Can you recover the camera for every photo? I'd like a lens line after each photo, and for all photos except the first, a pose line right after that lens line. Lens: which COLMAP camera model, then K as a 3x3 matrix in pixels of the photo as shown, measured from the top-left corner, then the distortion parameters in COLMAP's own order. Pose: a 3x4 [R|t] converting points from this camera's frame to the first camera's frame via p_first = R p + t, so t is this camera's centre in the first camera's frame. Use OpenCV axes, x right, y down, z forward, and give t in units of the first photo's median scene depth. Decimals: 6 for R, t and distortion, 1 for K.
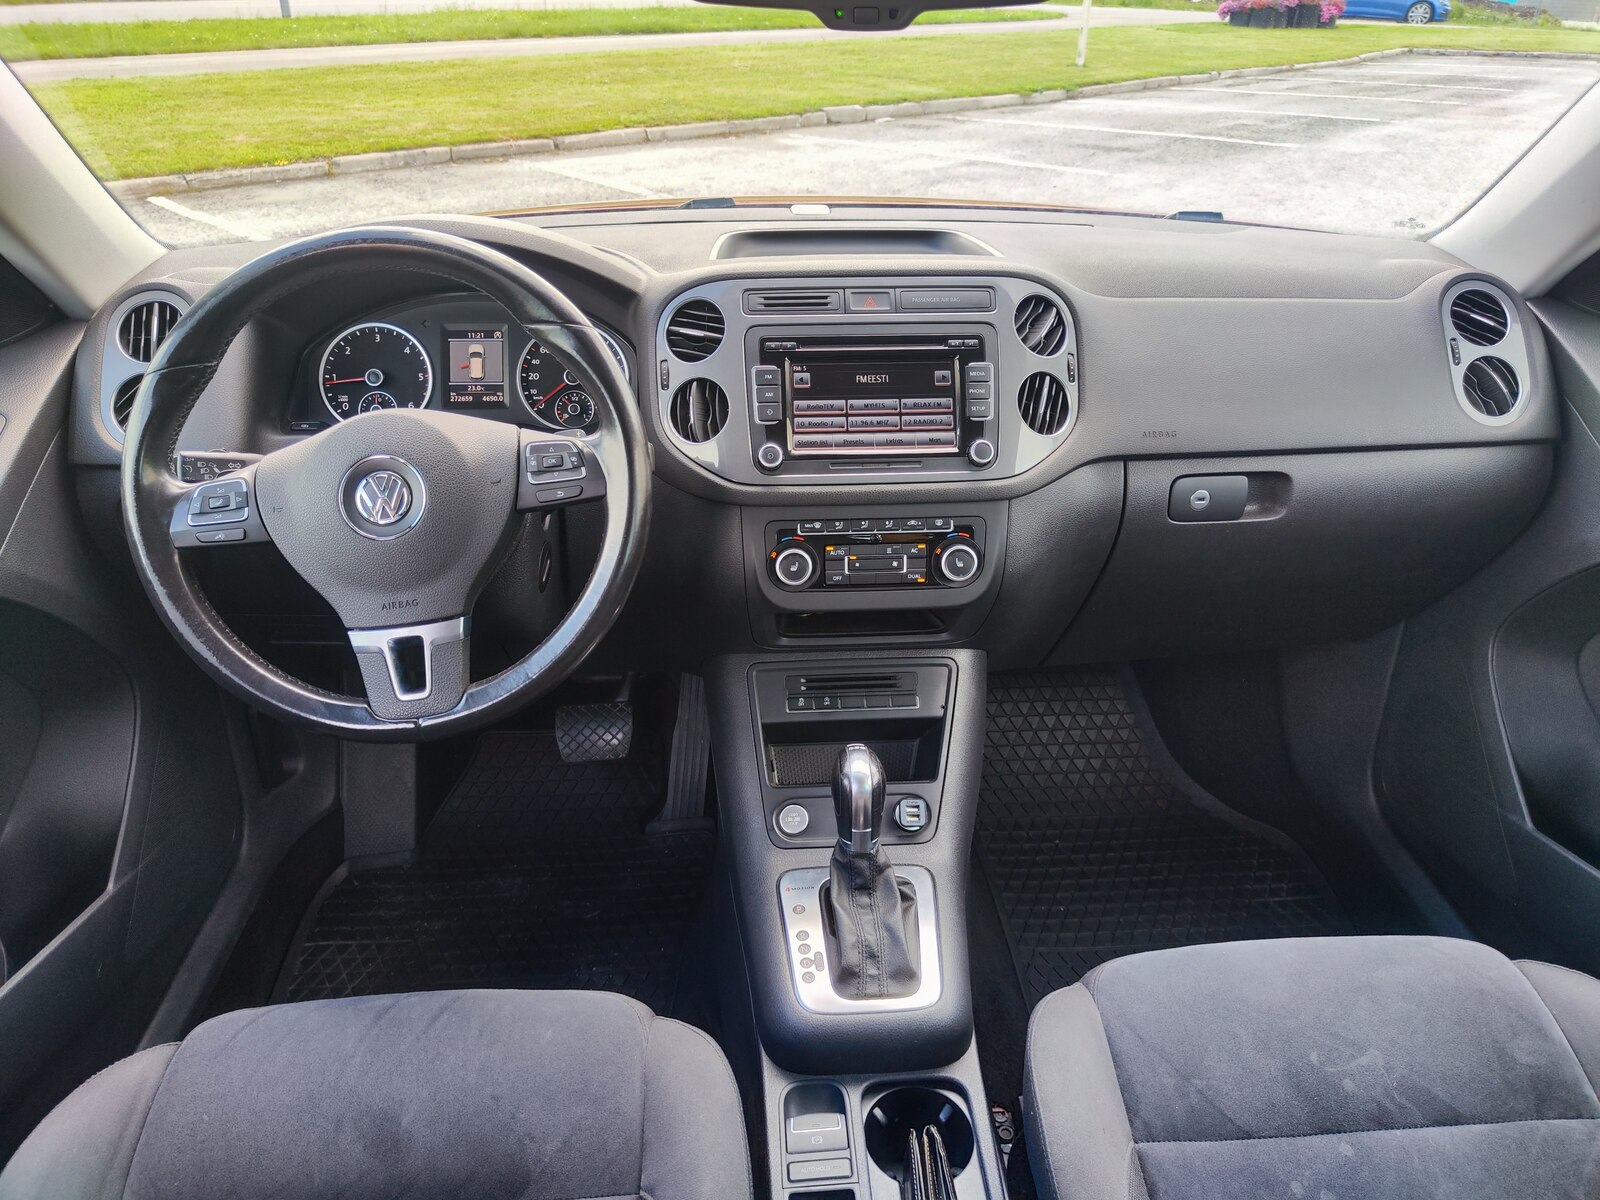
lens RADIAL K [[1138.0, 0, 814.5], [0, 1138.0, 597.9], [0, 0, 1]] dist [-0.005172, 0.003105]
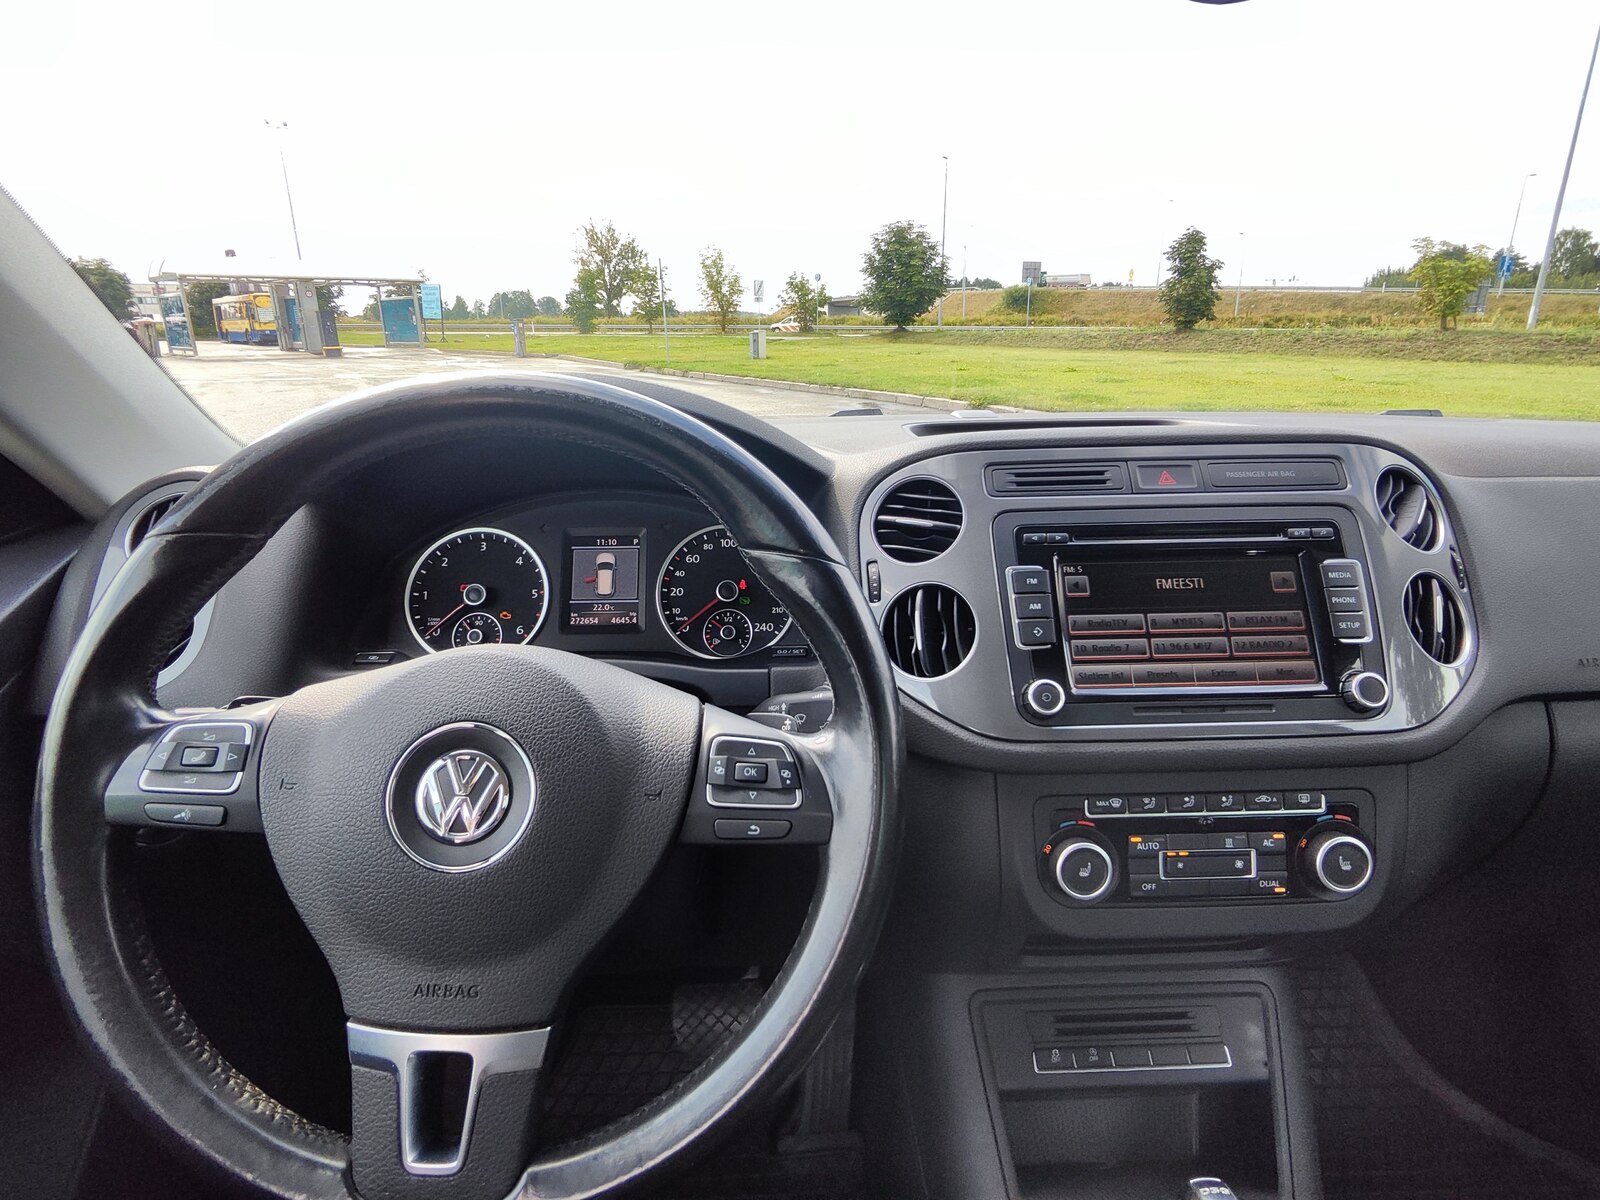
lens RADIAL K [[682.0, 0, 800.0], [0, 682.0, 600.0], [0, 0, 1]] dist [0.016255, 0.000230]
pose [[0.999981, -0.006087, 0.000897, -0.178125], [0.006132, 0.974044, -0.226276, -0.089502], [0.000503, 0.226277, 0.974063, 0.592839]]
